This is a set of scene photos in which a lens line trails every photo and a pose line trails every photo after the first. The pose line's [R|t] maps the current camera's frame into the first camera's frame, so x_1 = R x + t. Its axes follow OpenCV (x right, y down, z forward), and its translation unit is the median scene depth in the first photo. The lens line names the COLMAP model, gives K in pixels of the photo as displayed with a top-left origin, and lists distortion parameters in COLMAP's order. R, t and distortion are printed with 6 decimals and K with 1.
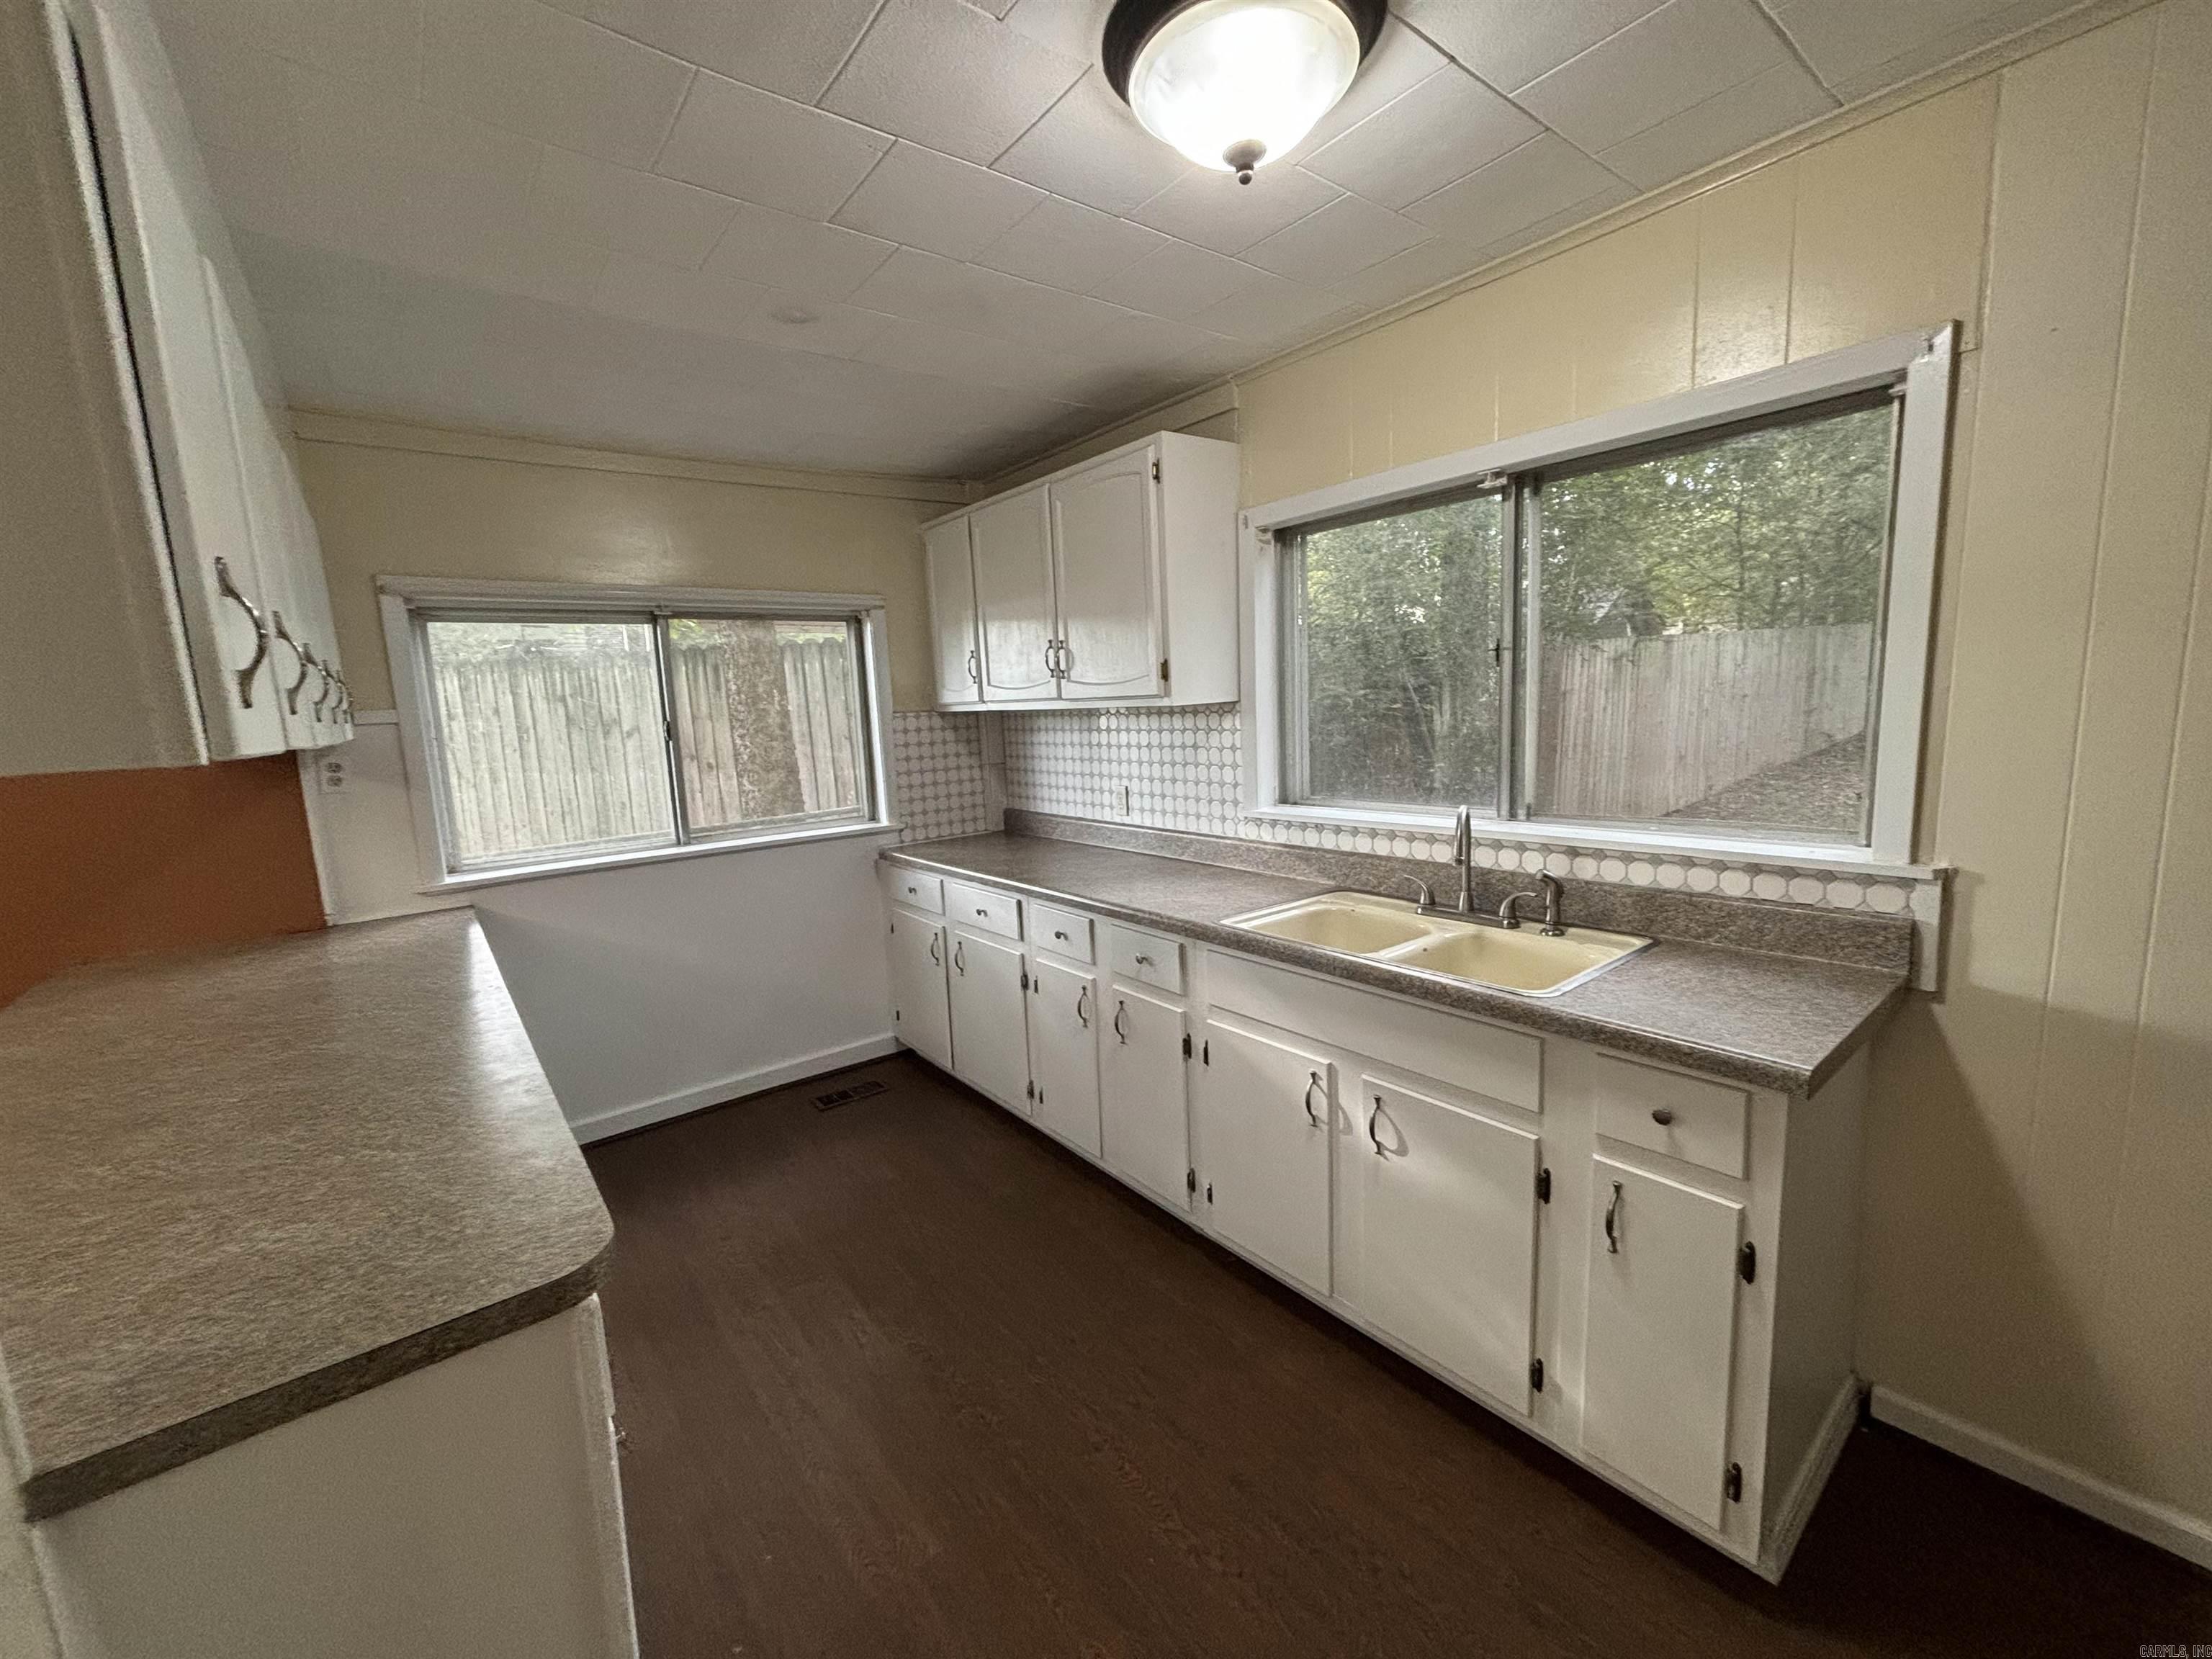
lens RADIAL K [[887.4, 0, 1106.0], [0, 887.4, 829.5], [0, 0, 1]] dist [0.001591, 0.001582]
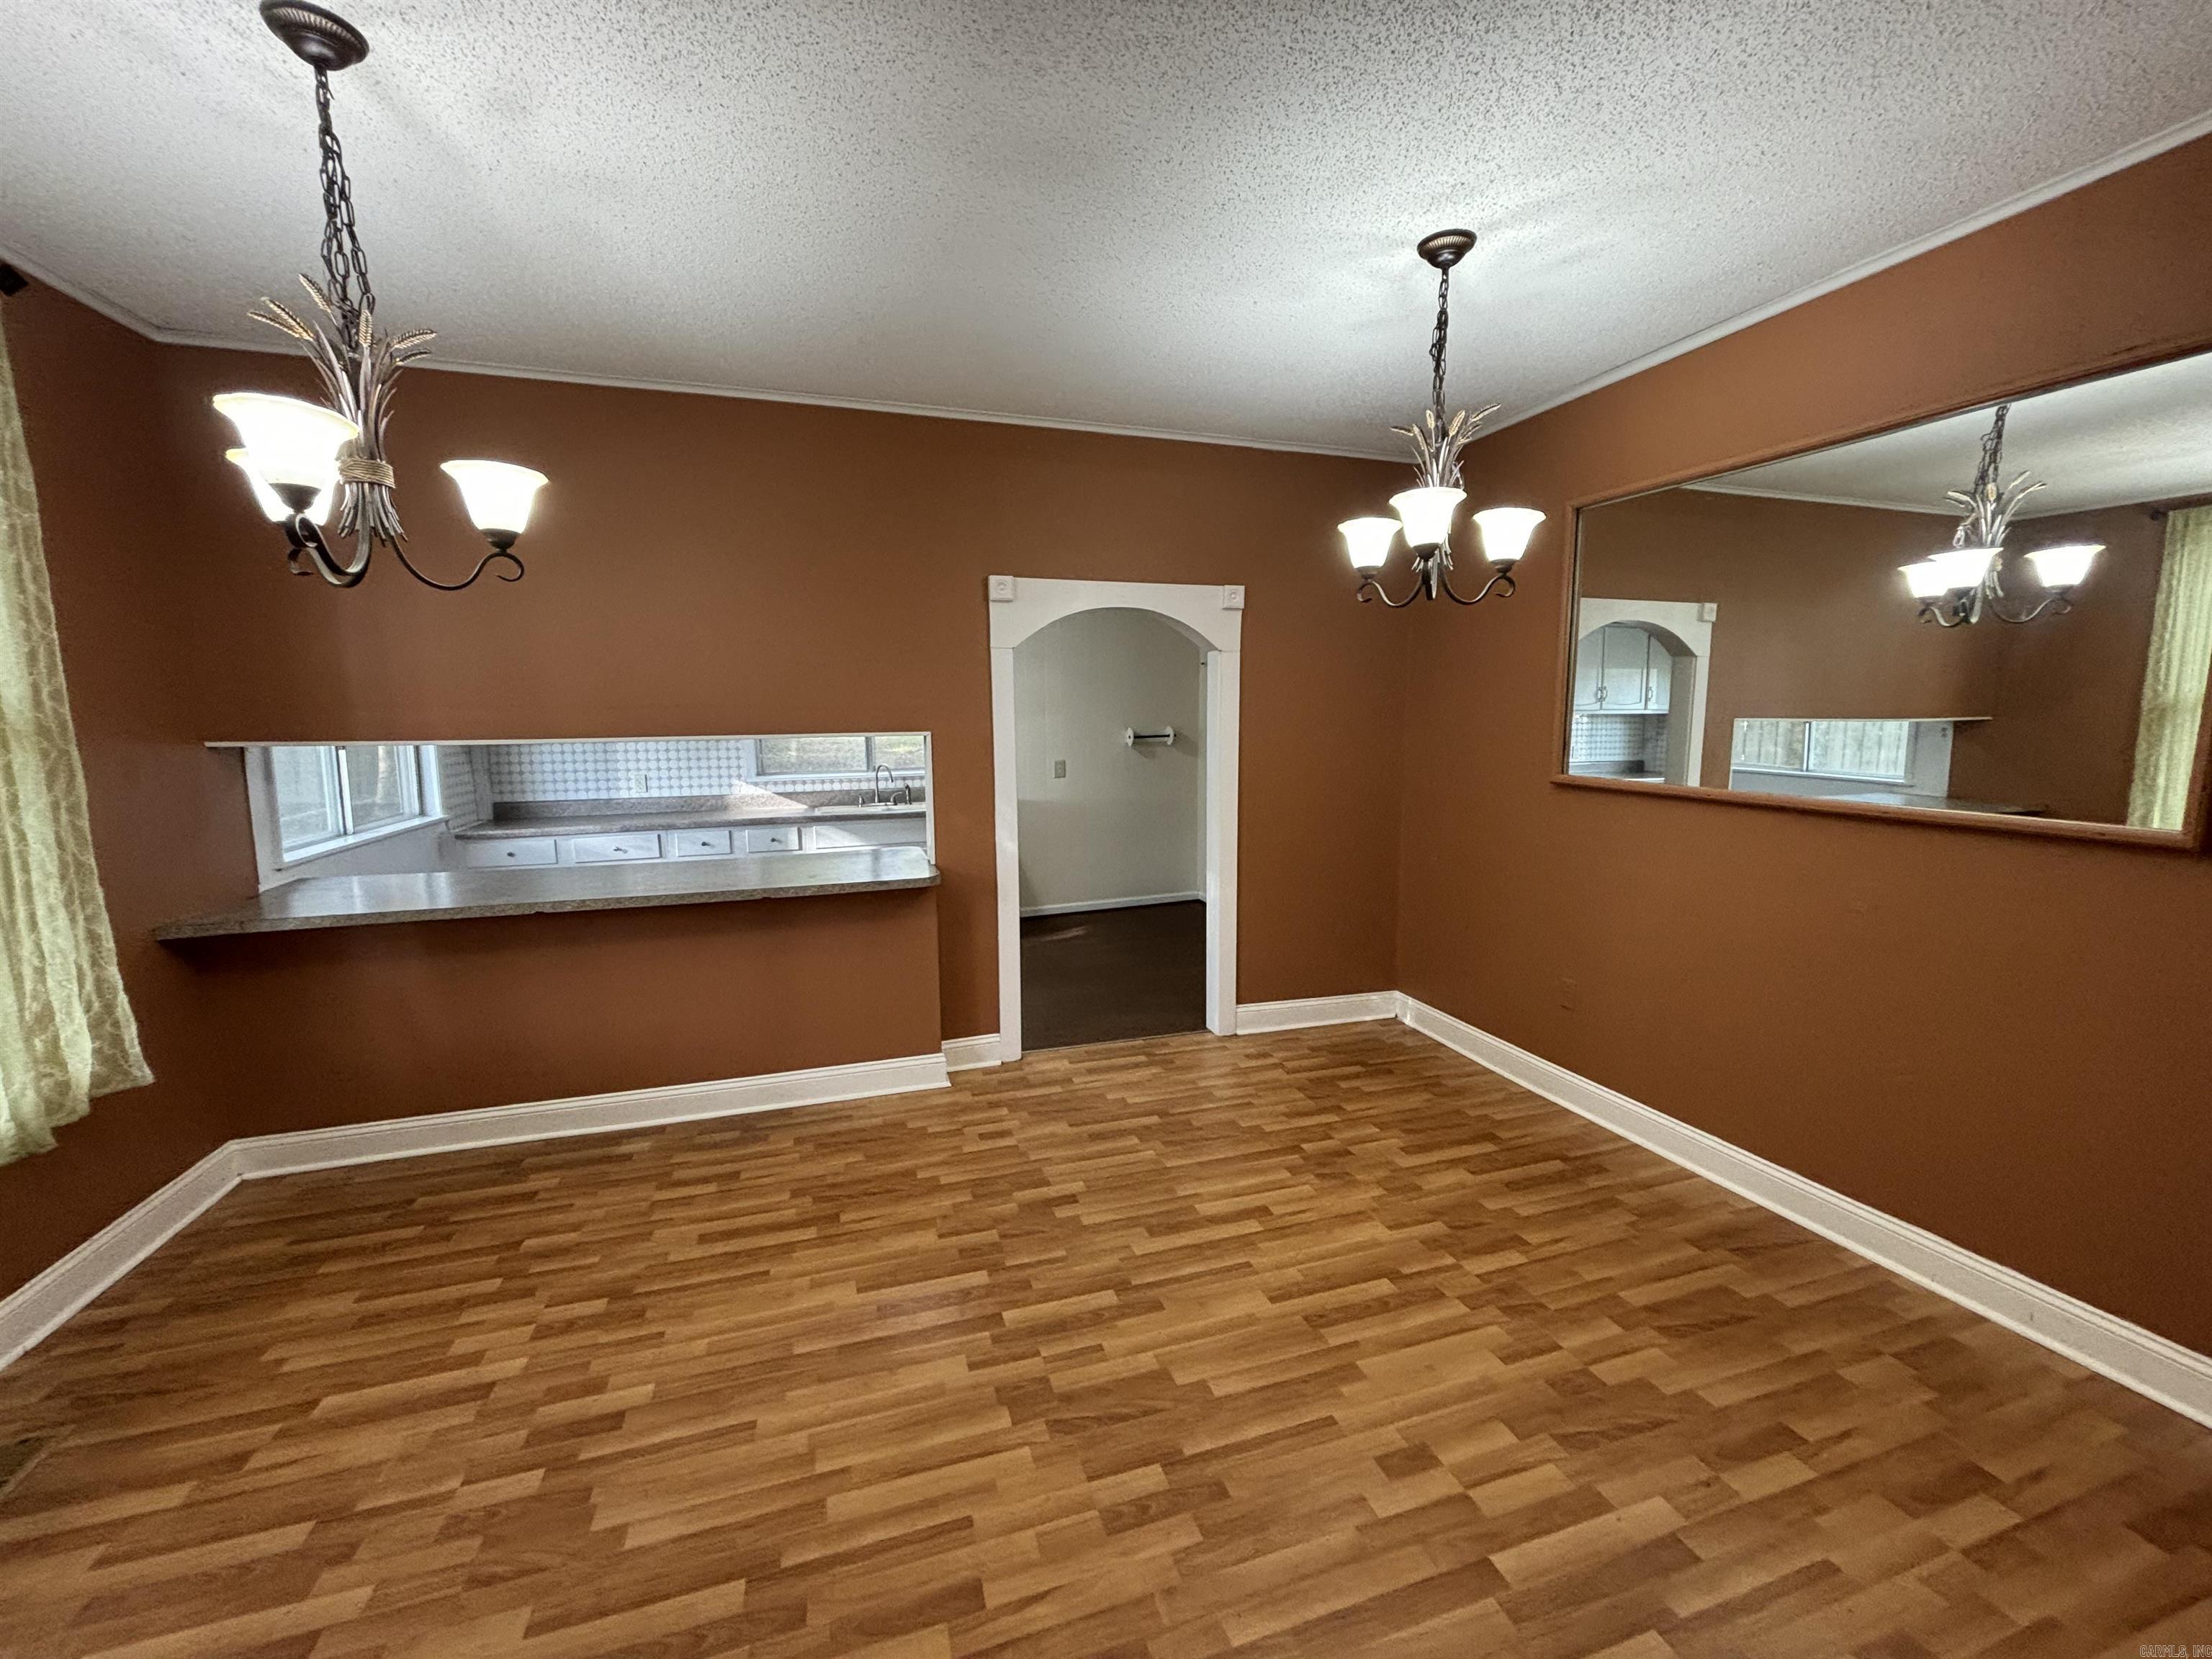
lens RADIAL K [[887.4, 0, 1106.0], [0, 887.4, 829.5], [0, 0, 1]] dist [0.001591, 0.001582]
pose [[0.357862, -0.089822, 0.929444, -1.158267], [0.128704, 0.990607, 0.046178, 0.083623], [-0.924862, 0.103097, 0.366061, -0.400644]]
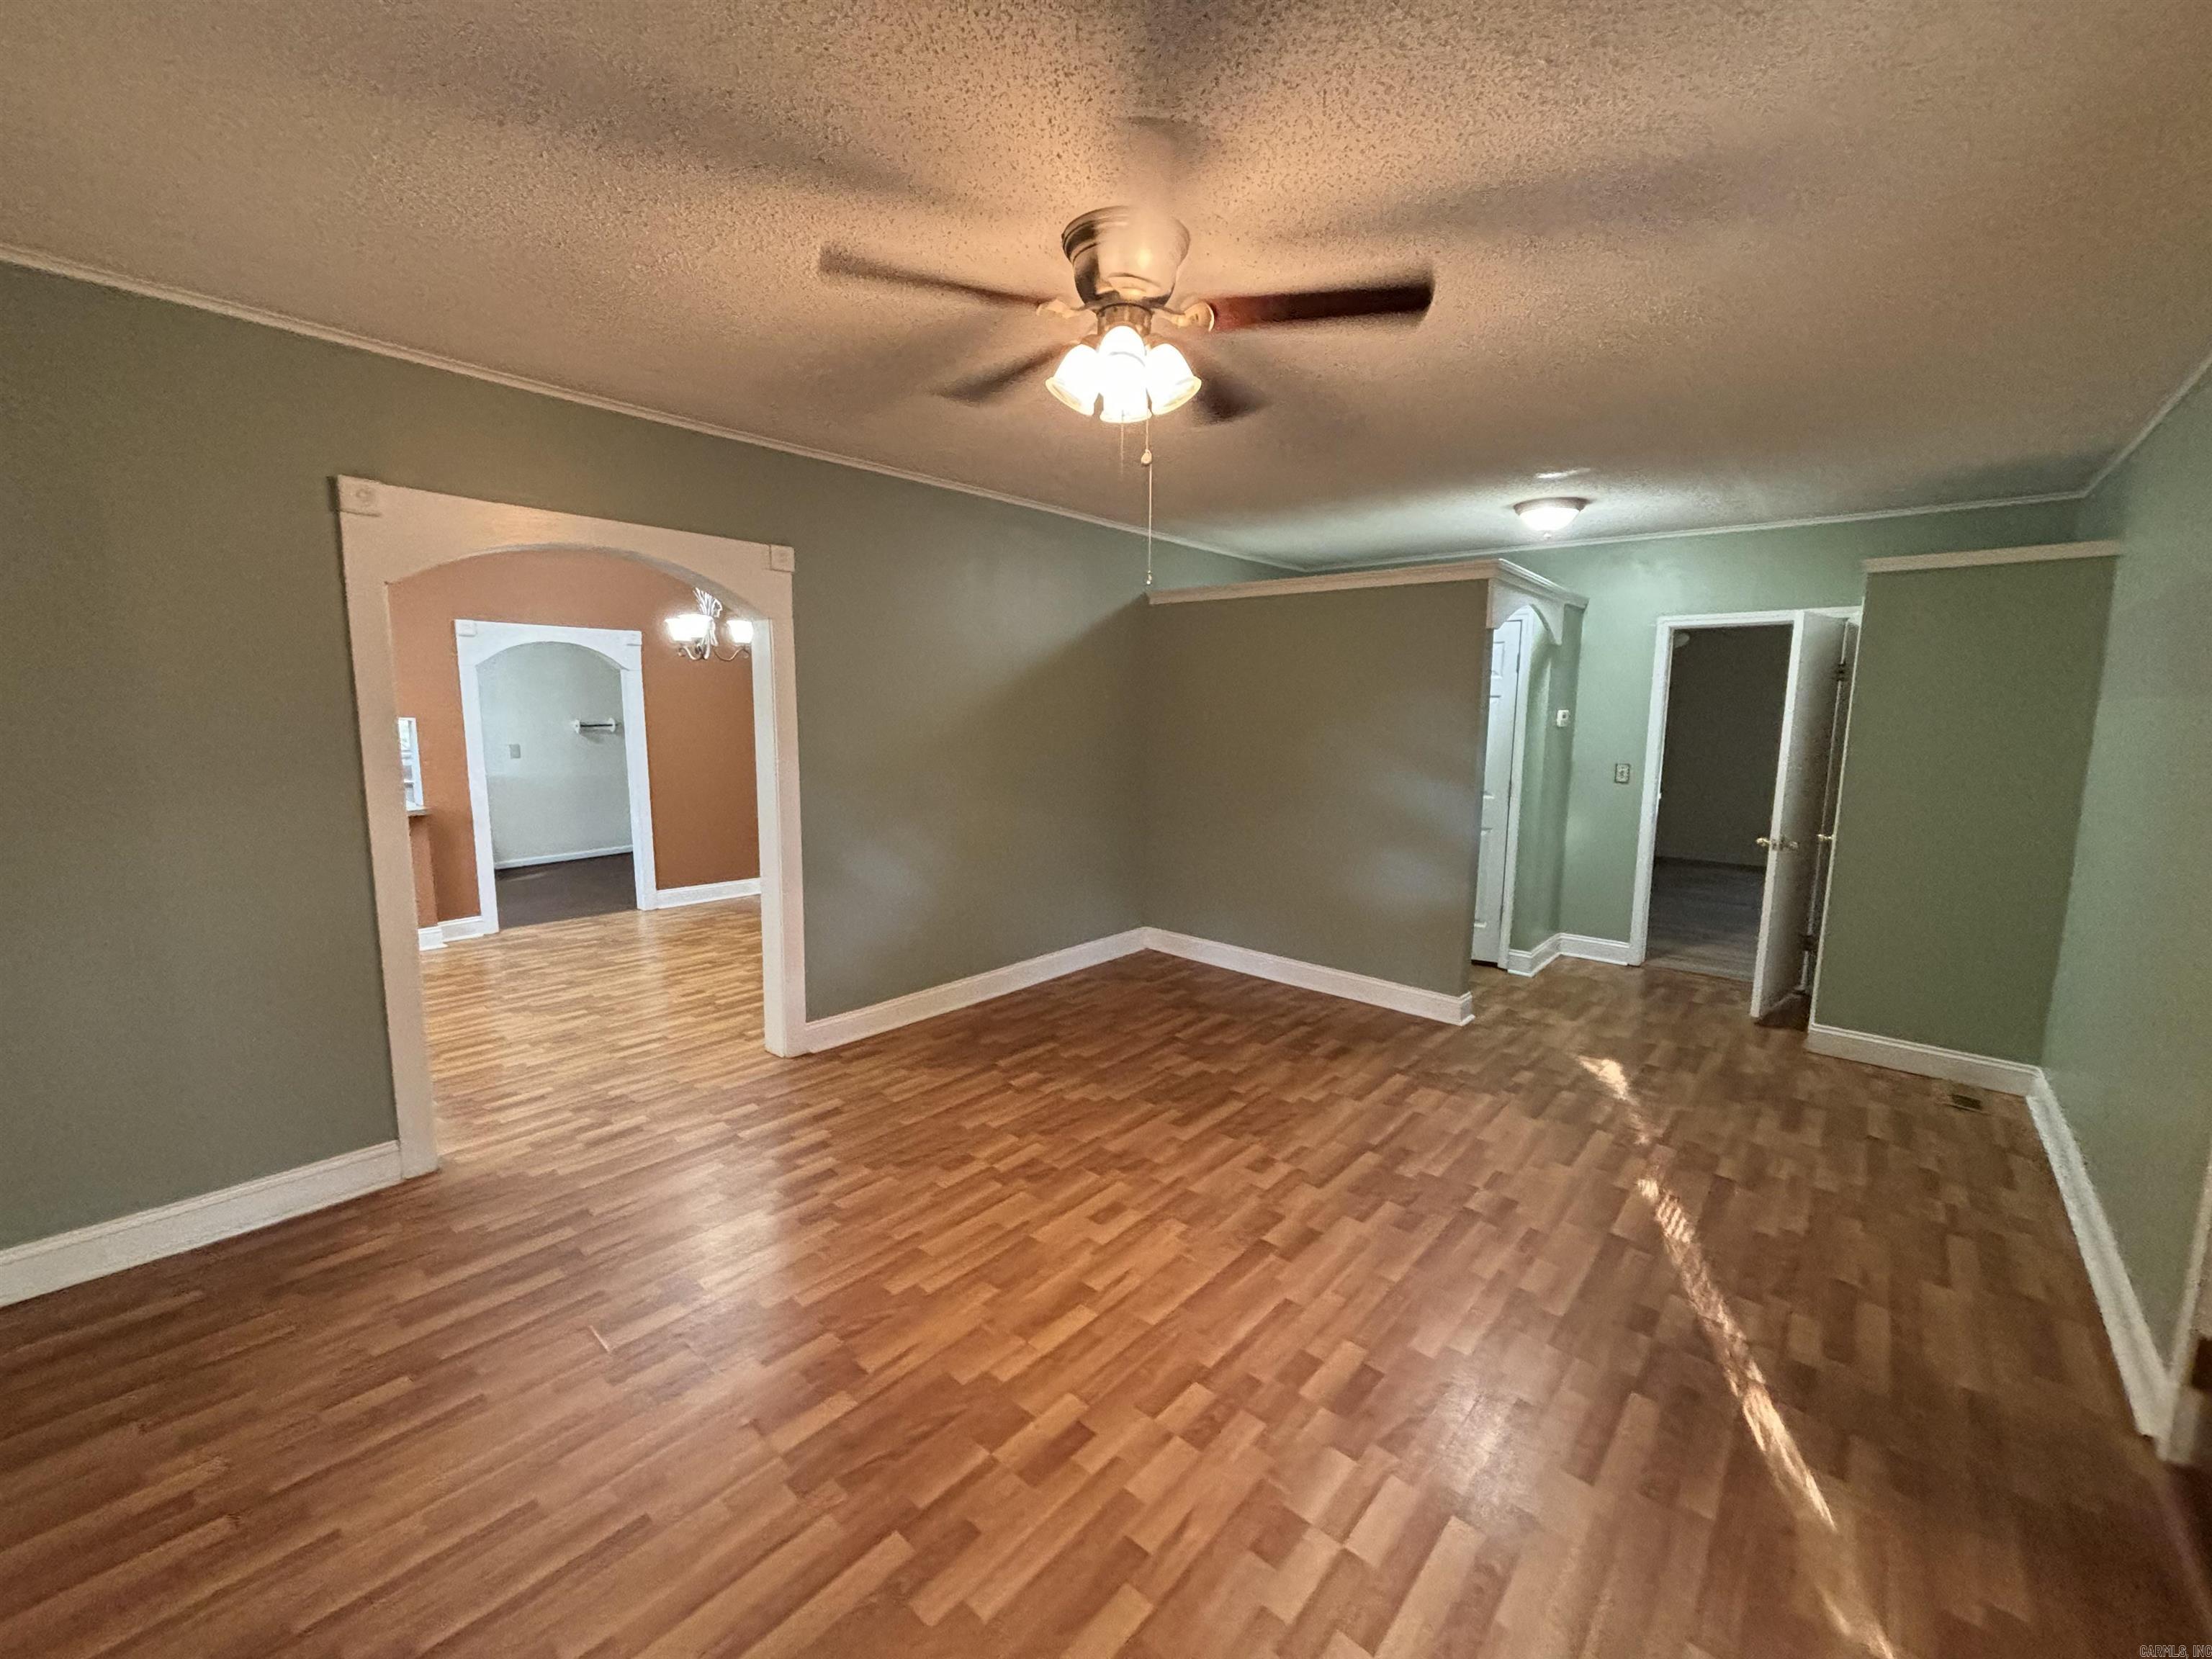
lens RADIAL K [[887.4, 0, 1106.0], [0, 887.4, 829.5], [0, 0, 1]] dist [0.001591, 0.001582]
pose [[-0.171604, -0.092516, 0.980812, -2.075231], [0.140266, 0.983144, 0.117277, 0.172640], [-0.975130, 0.157700, -0.155734, -0.781134]]
